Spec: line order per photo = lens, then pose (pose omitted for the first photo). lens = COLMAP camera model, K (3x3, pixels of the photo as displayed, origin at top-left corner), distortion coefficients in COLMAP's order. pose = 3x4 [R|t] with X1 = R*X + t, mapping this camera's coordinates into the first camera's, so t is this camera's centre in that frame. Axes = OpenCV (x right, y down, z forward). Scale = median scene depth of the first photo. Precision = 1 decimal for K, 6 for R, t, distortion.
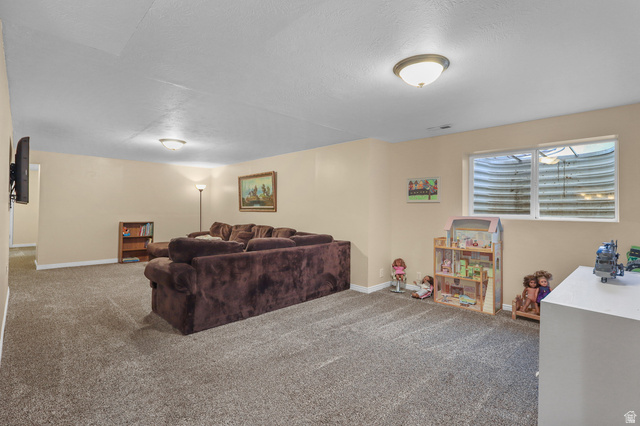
lens RADIAL K [[301.0, 0, 320.7], [0, 301.0, 212.5], [0, 0, 1]] dist [-0.002513, 0.001467]
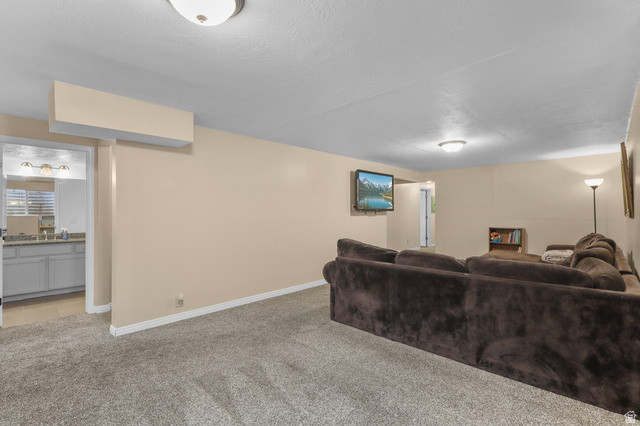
lens RADIAL K [[301.0, 0, 320.0], [0, 301.0, 210.4], [0, 0, 1]] dist [-0.002513, 0.001467]
pose [[0.016439, -0.015260, -0.999748, 0.342299], [-0.005803, 0.999865, -0.015357, -0.006141], [0.999848, 0.006054, 0.016348, 0.412813]]
